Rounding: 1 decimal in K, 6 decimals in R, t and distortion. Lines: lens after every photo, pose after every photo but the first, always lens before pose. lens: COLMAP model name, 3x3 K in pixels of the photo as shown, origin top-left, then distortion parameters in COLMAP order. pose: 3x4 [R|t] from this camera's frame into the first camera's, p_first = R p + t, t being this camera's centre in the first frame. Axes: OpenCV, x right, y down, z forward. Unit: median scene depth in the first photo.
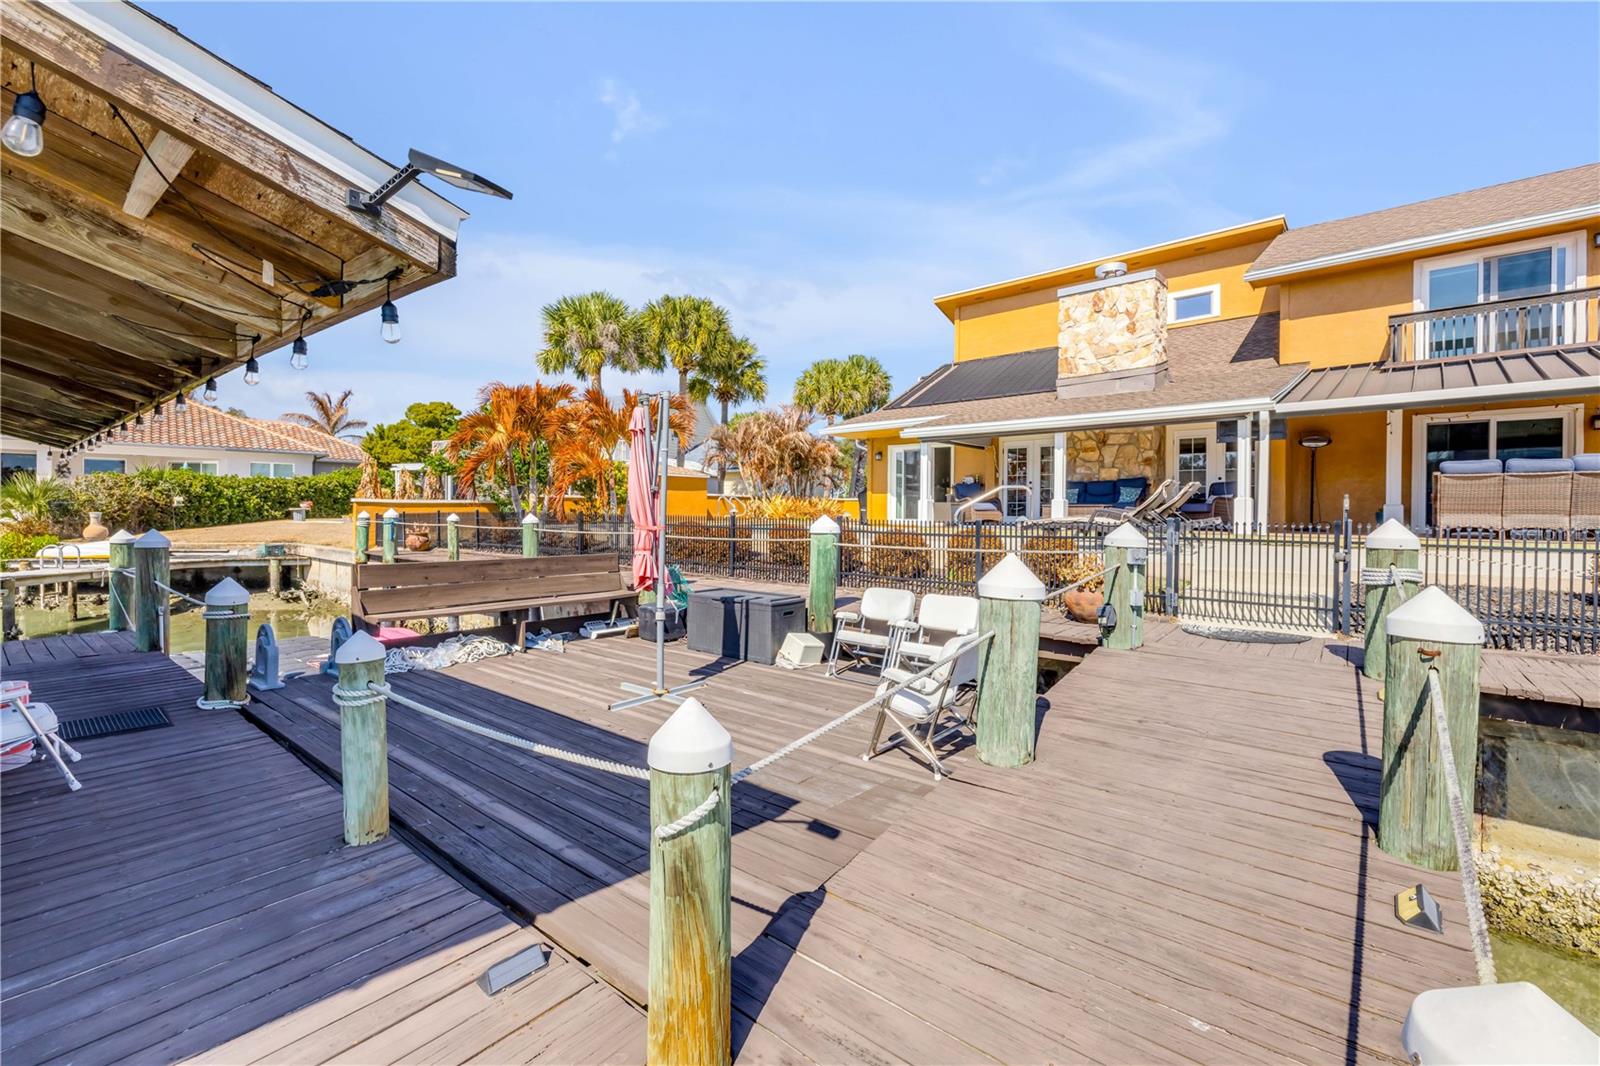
lens RADIAL K [[686.6, 0, 796.1], [0, 686.6, 509.4], [0, 0, 1]] dist [-0.000818, 0.000024]
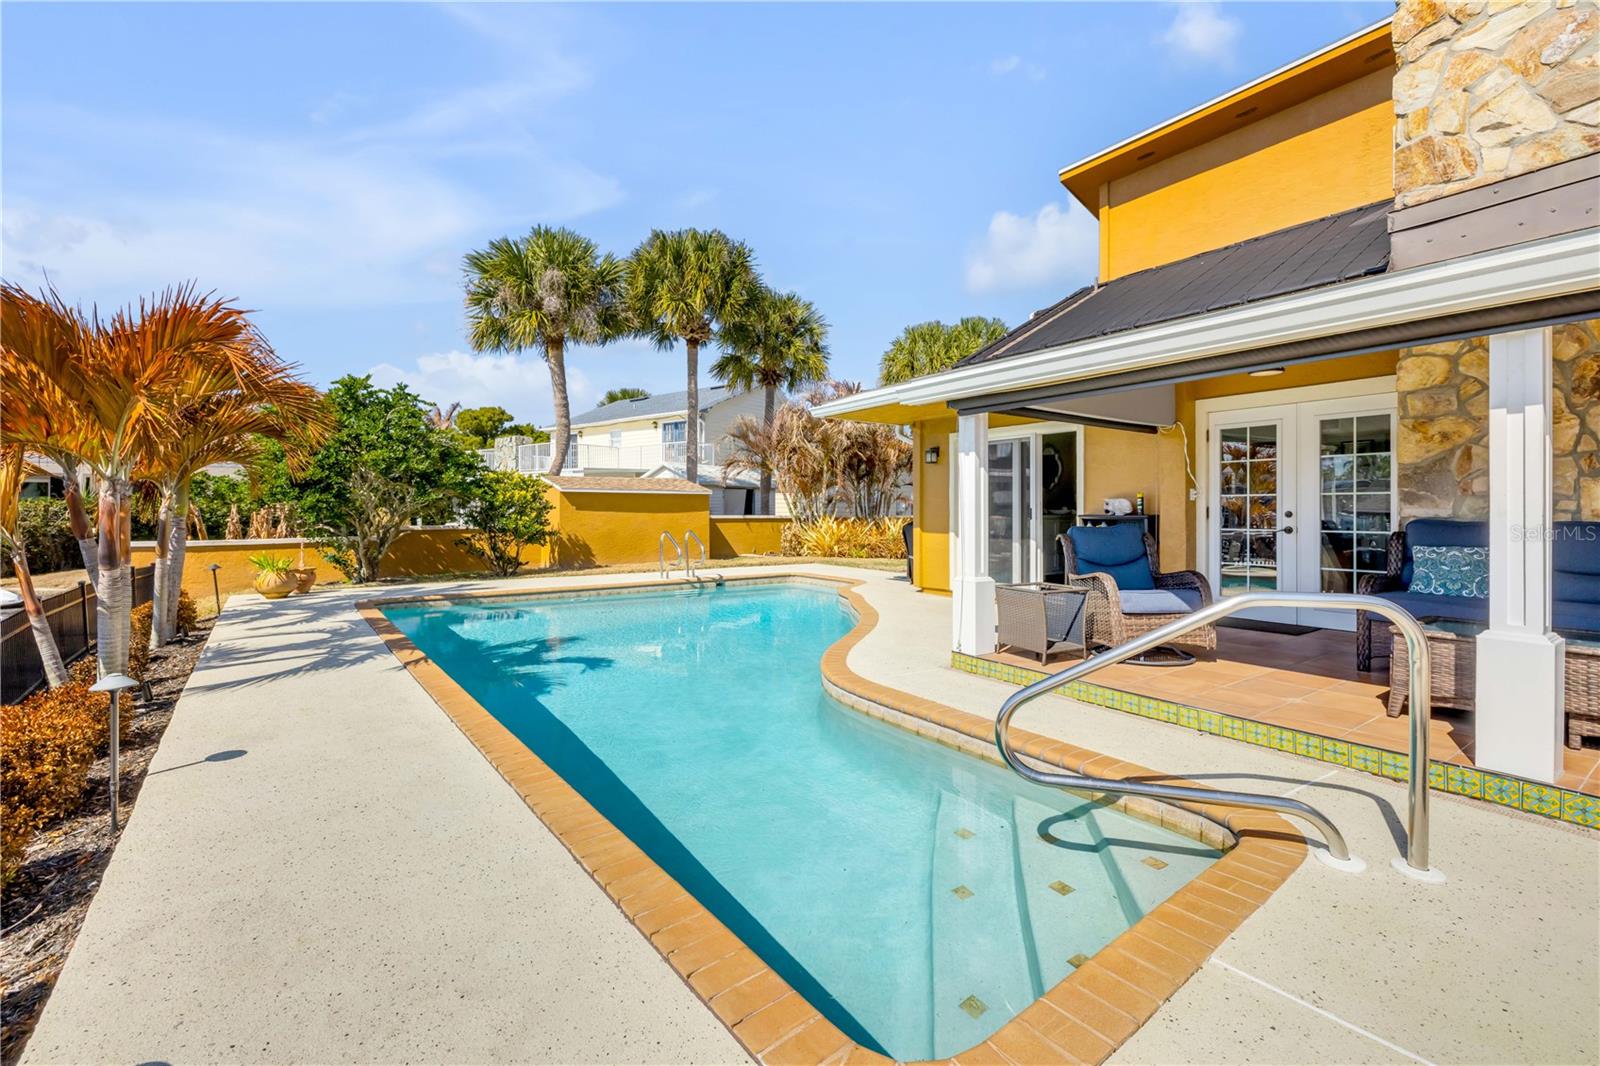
lens RADIAL K [[686.6, 0, 796.1], [0, 686.6, 509.4], [0, 0, 1]] dist [-0.000818, 0.000024]
pose [[0.974746, -0.010218, -0.223084, 0.177762], [0.009885, 0.999948, -0.002606, -0.048644], [0.223099, 0.000335, 0.974796, 0.634004]]
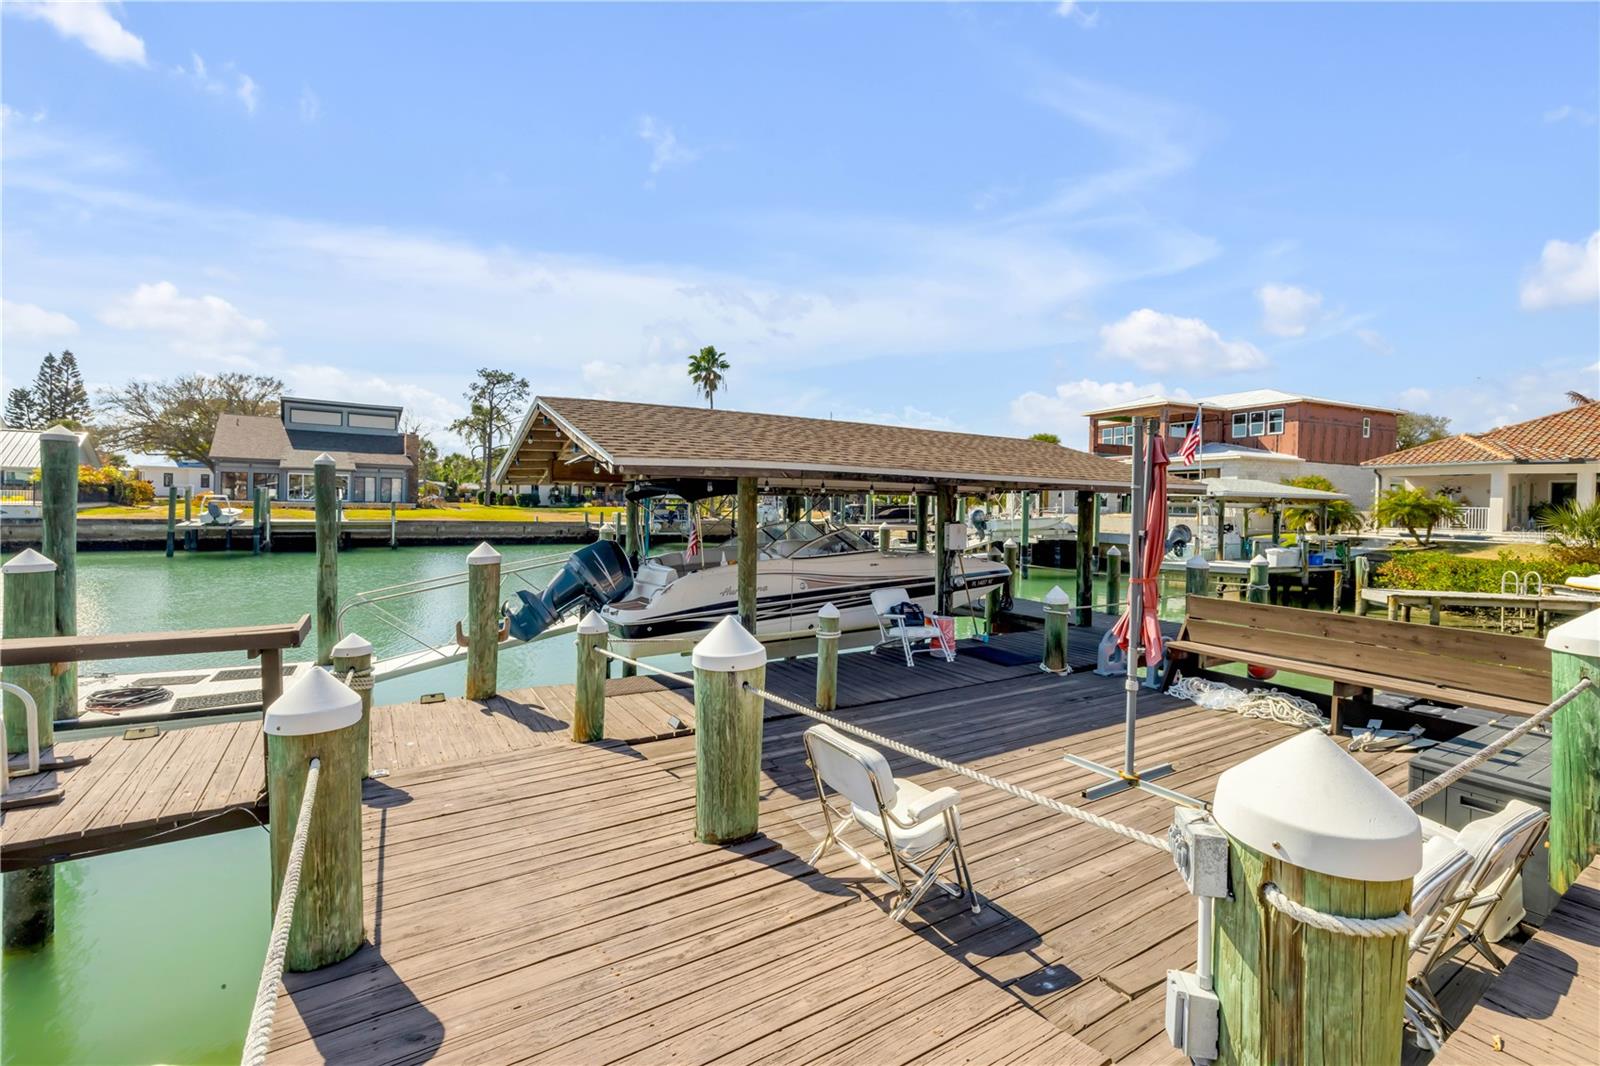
lens RADIAL K [[687.7, 0, 786.6], [0, 687.7, 514.2], [0, 0, 1]] dist [-0.001734, -0.000662]
pose [[-0.342303, -0.000304, -0.939589, 0.288787], [-0.019843, 0.999779, 0.006906, -0.020362], [0.939380, 0.021009, -0.342234, 0.349454]]
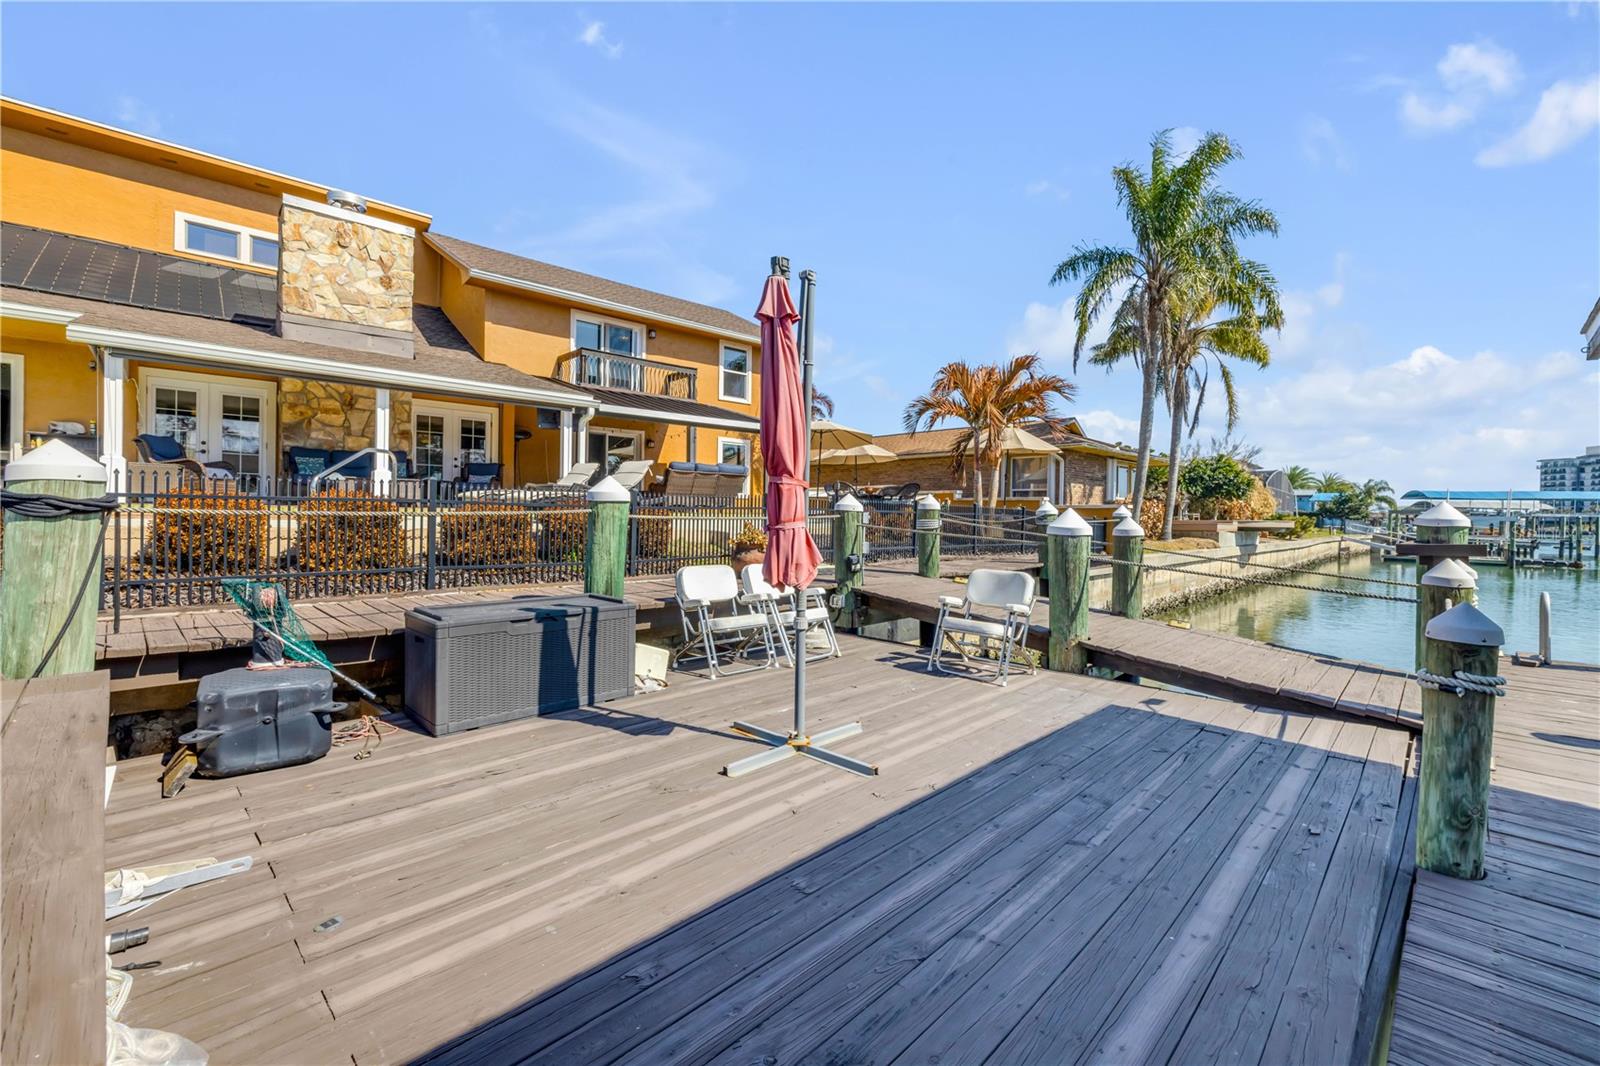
lens RADIAL K [[671.5, 0, 798.8], [0, 671.5, 513.4], [0, 0, 1]] dist [-0.001257, -0.000319]
pose [[0.089225, -0.005495, 0.995996, -0.321464], [-0.017746, 0.999817, 0.007106, 0.019419], [-0.995853, -0.018309, 0.089111, 0.372587]]
